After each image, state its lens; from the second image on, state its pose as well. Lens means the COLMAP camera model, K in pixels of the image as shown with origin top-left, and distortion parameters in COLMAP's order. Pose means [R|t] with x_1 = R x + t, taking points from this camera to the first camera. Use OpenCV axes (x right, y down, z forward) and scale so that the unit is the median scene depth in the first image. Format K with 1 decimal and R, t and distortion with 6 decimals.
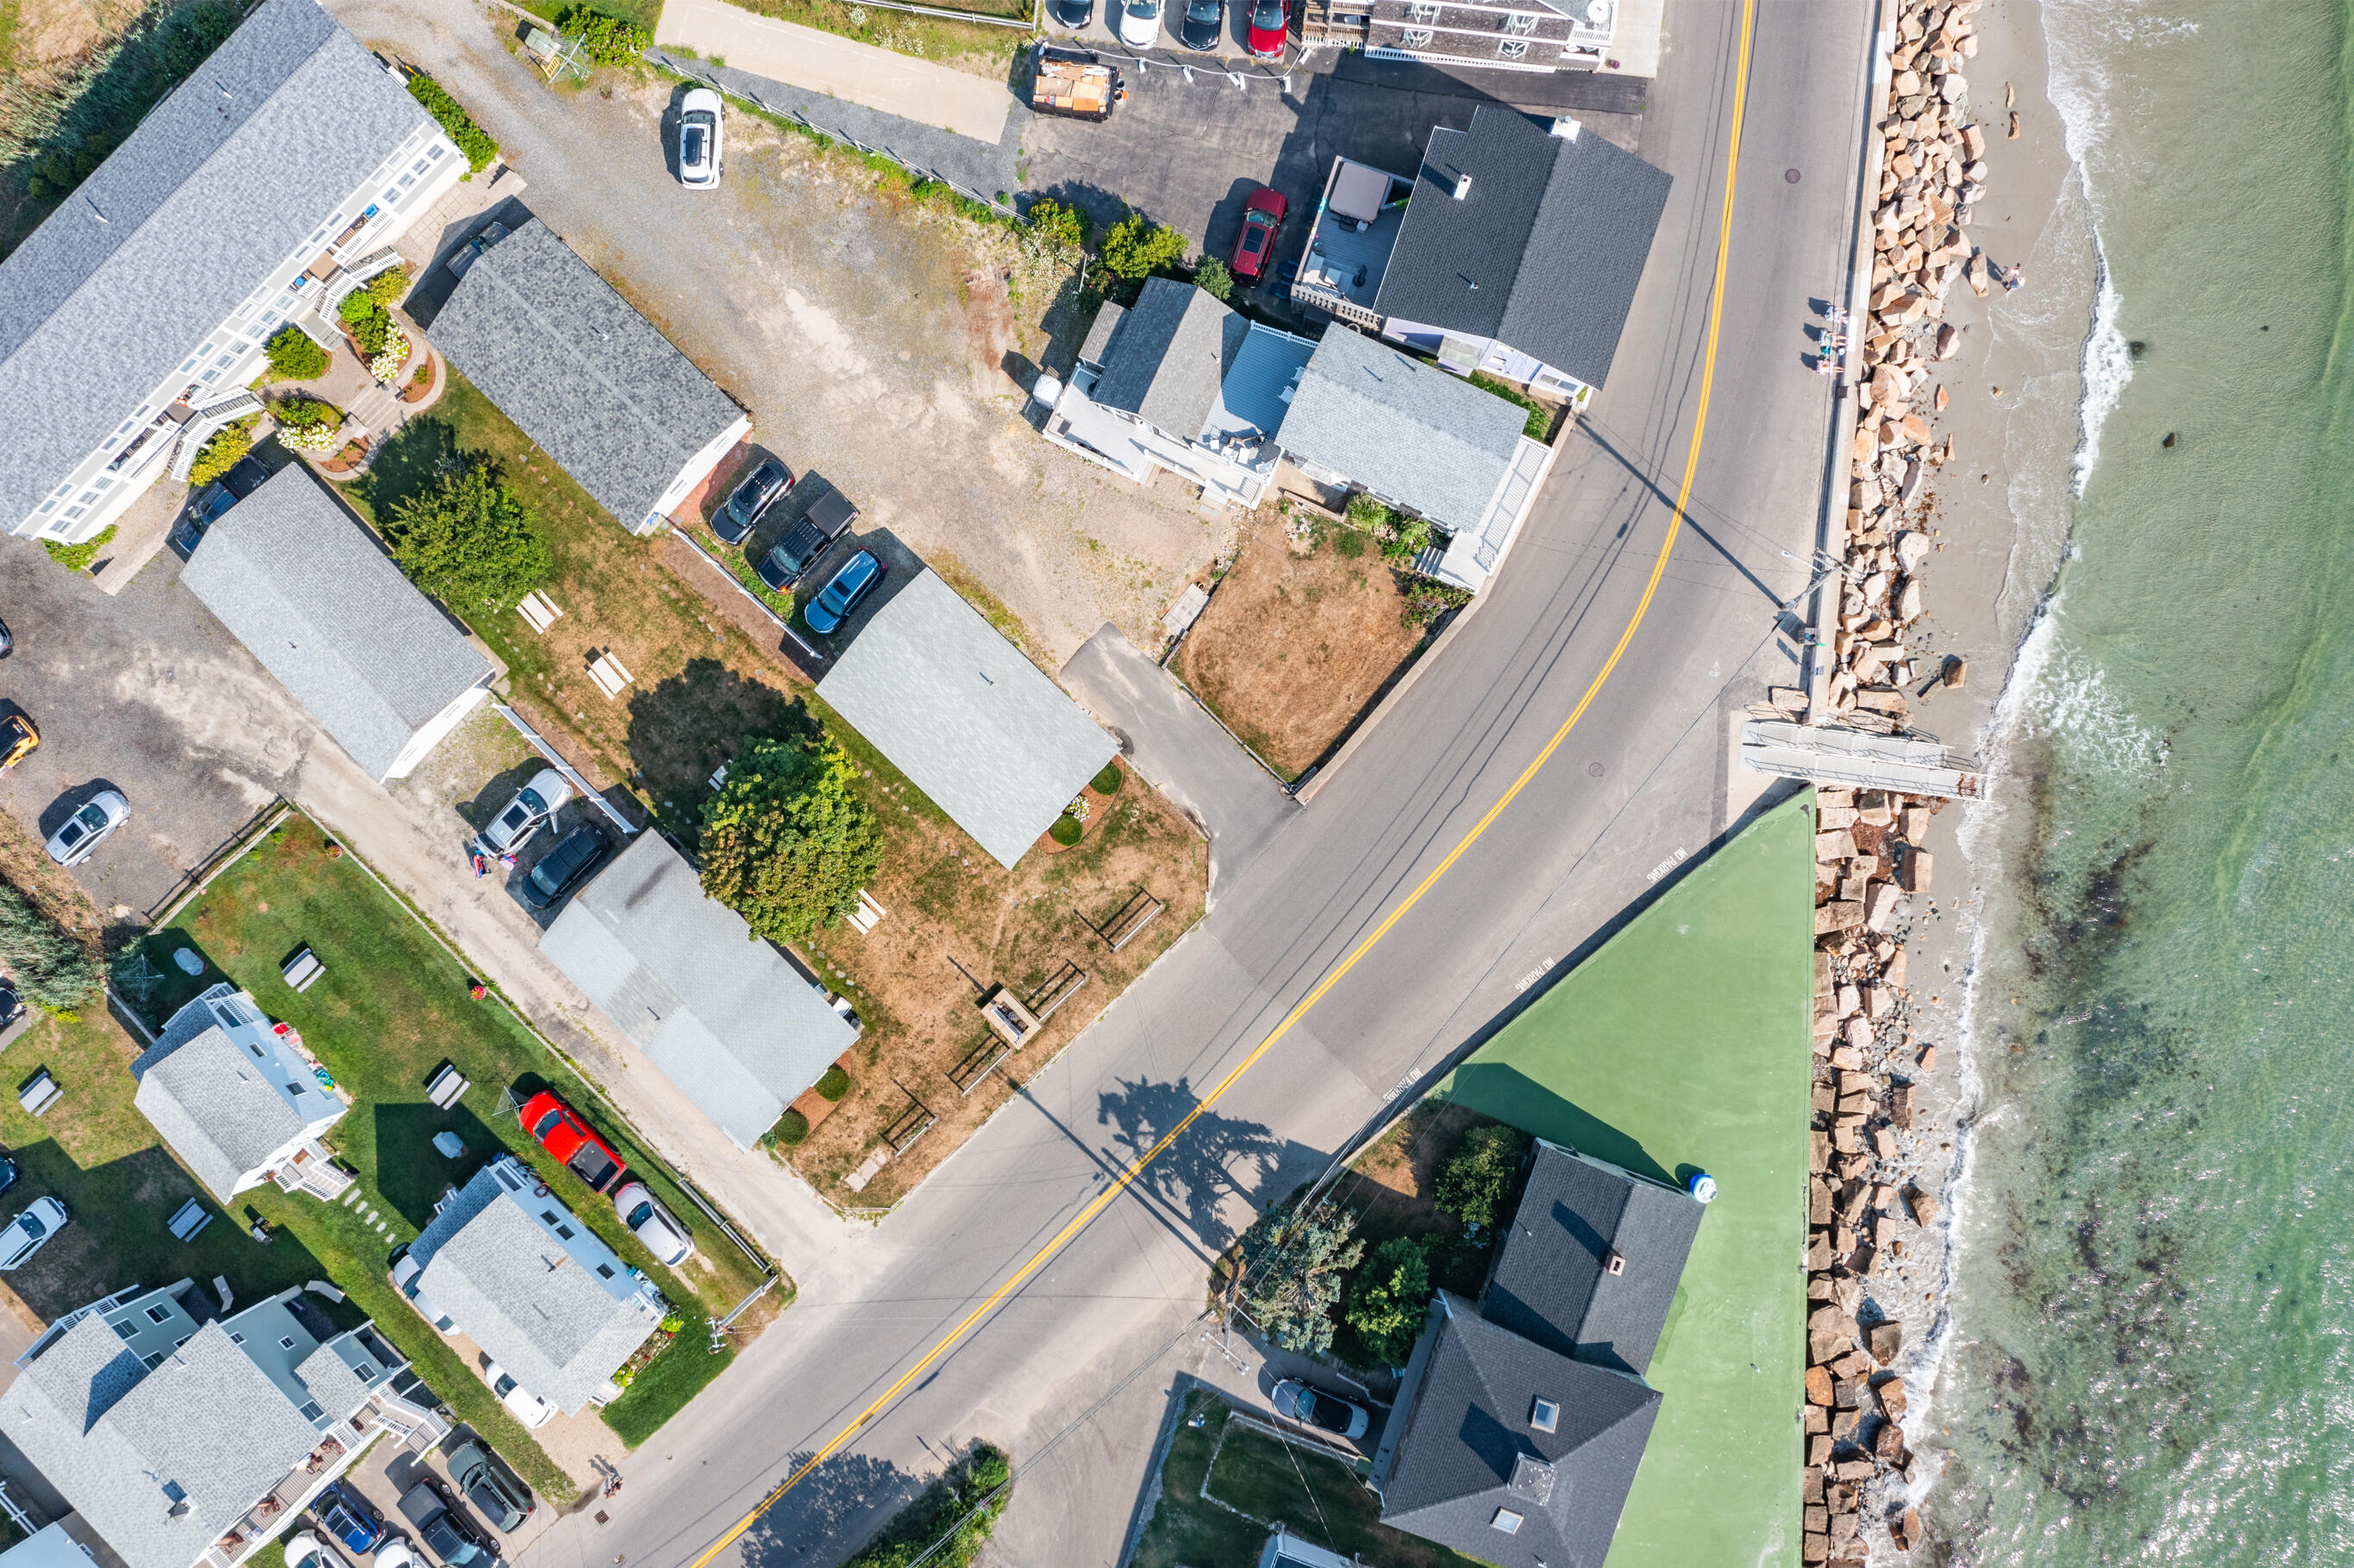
lens RADIAL K [[1867.6, 0, 1178.3], [0, 1867.6, 776.4], [0, 0, 1]] dist [-0.017536, 0.004807]
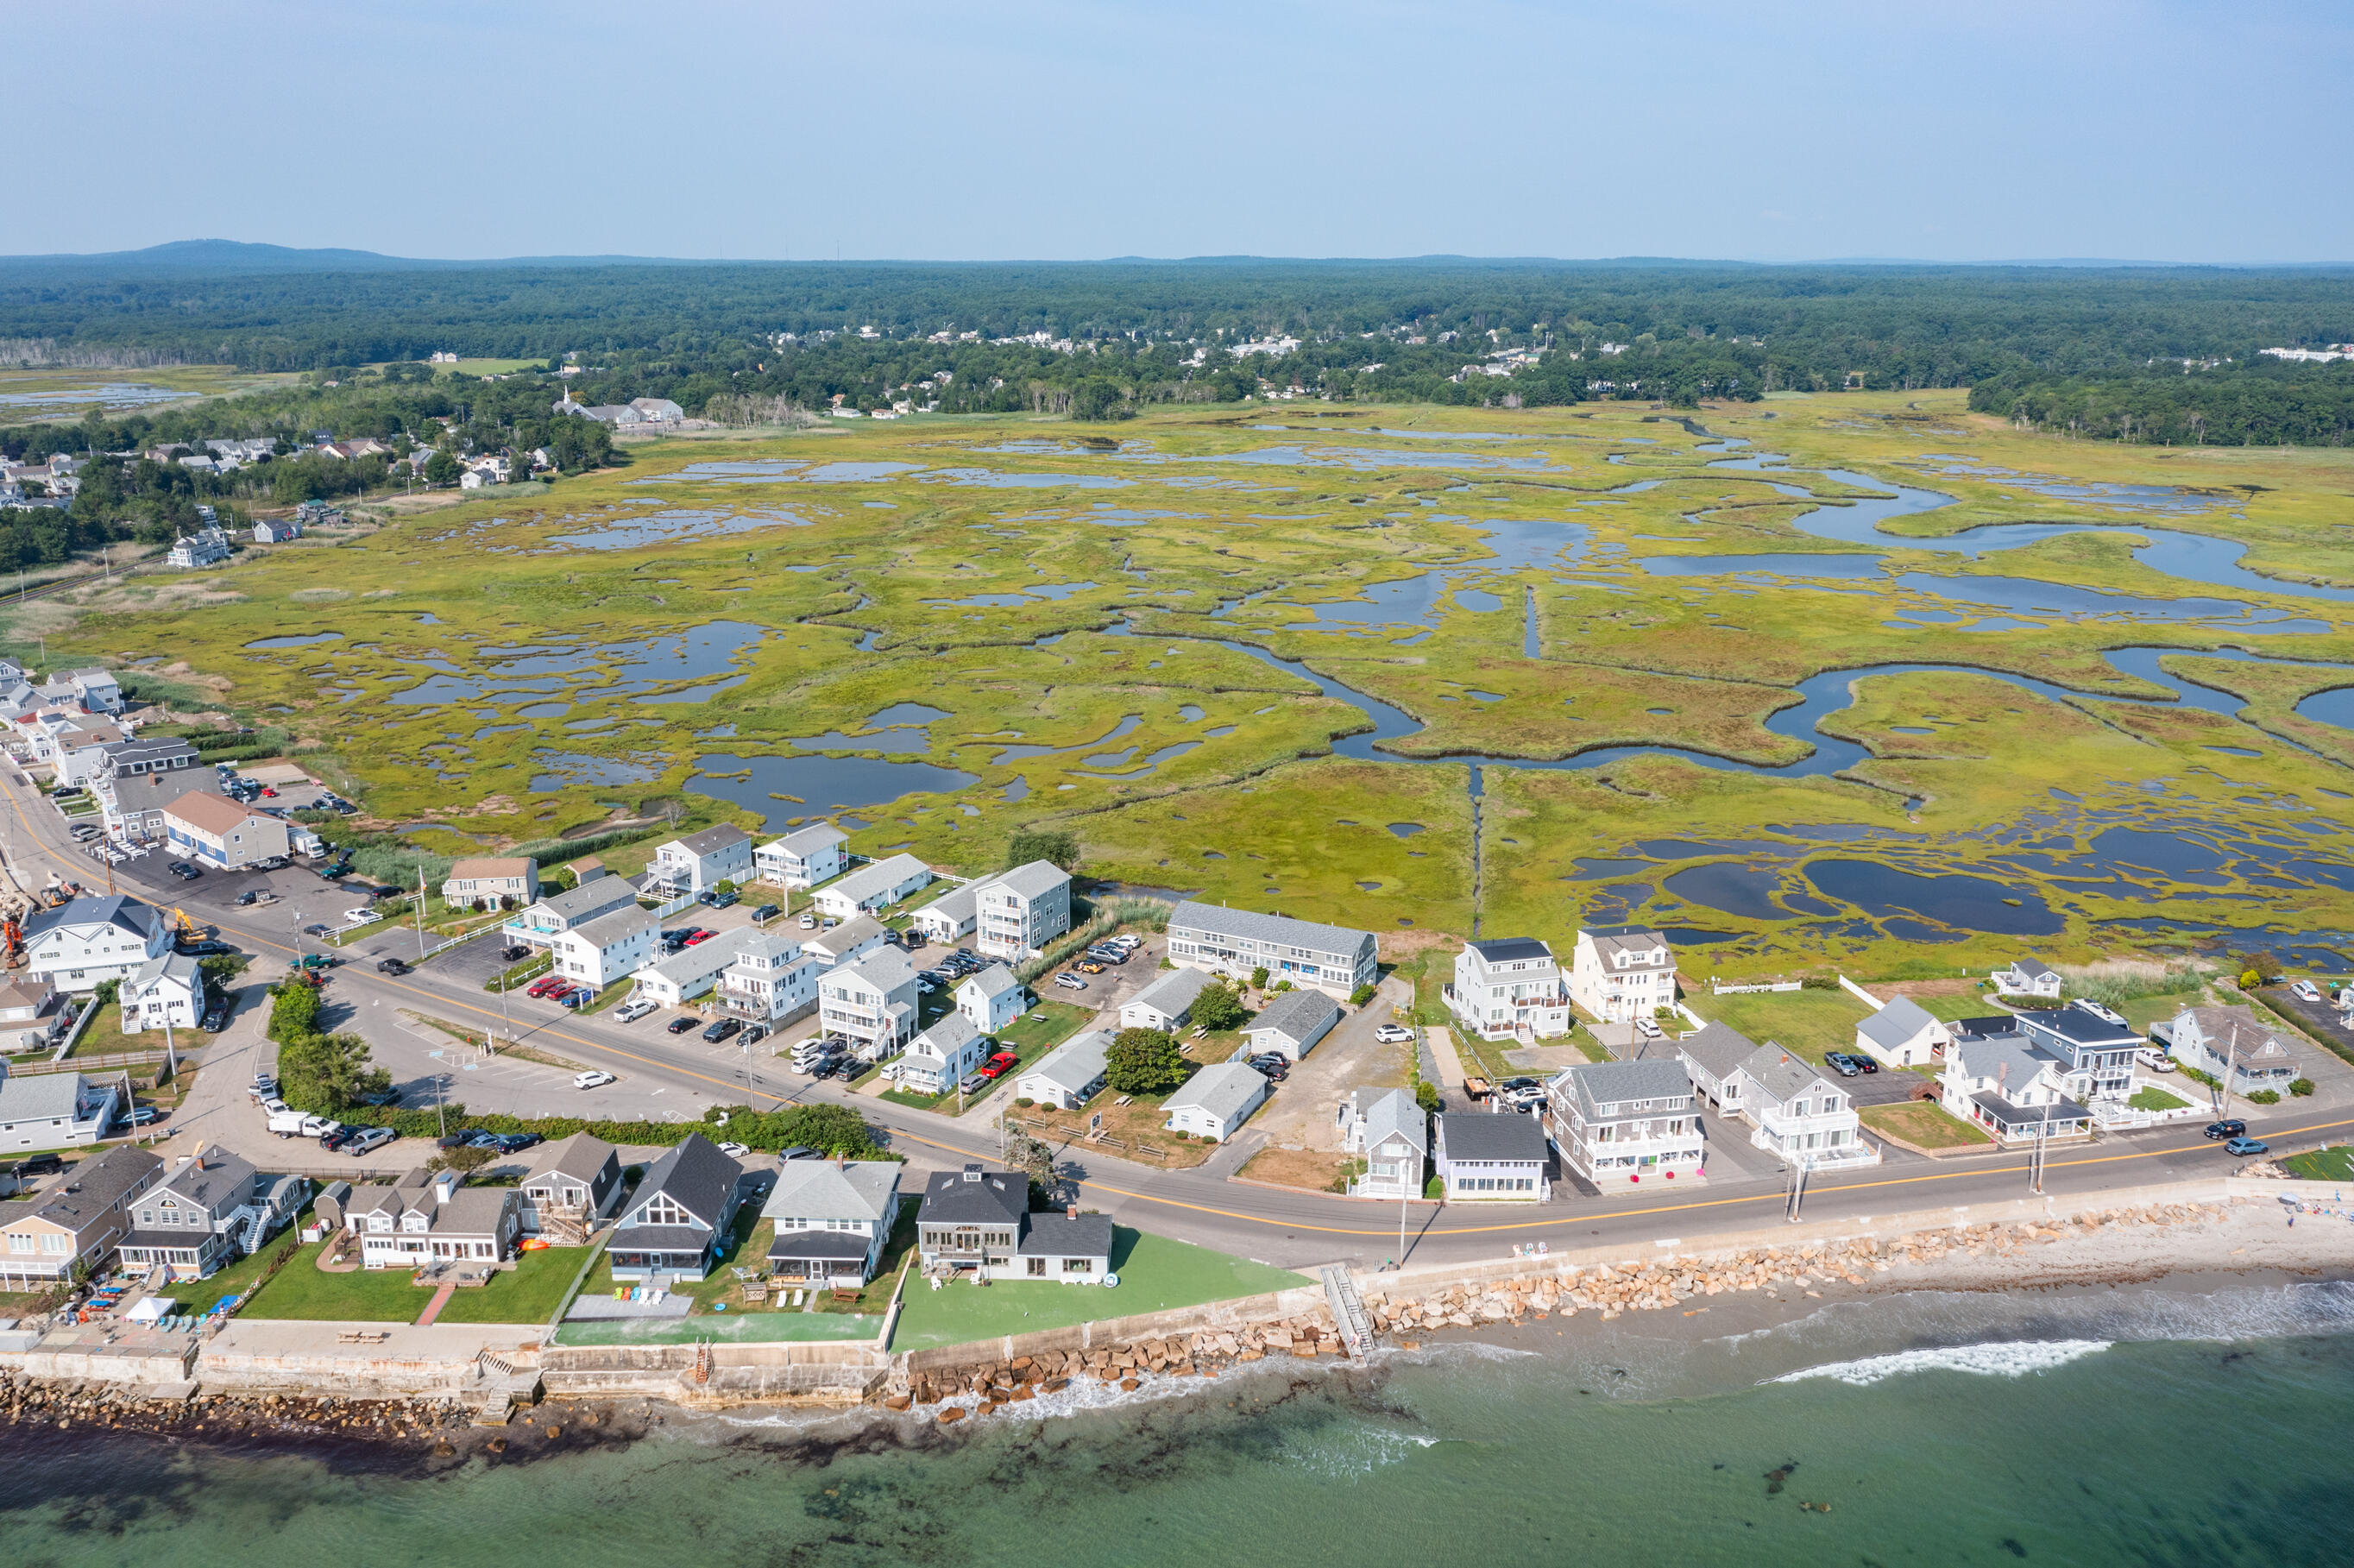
lens RADIAL K [[1873.8, 0, 1177.0], [0, 1873.8, 784.0], [0, 0, 1]] dist [-0.019192, 0.010782]
pose [[0.309244, 0.279426, -0.909004, 1.890761], [-0.950974, 0.094817, -0.294376, 0.665243], [0.003933, 0.955474, 0.295049, -0.083803]]
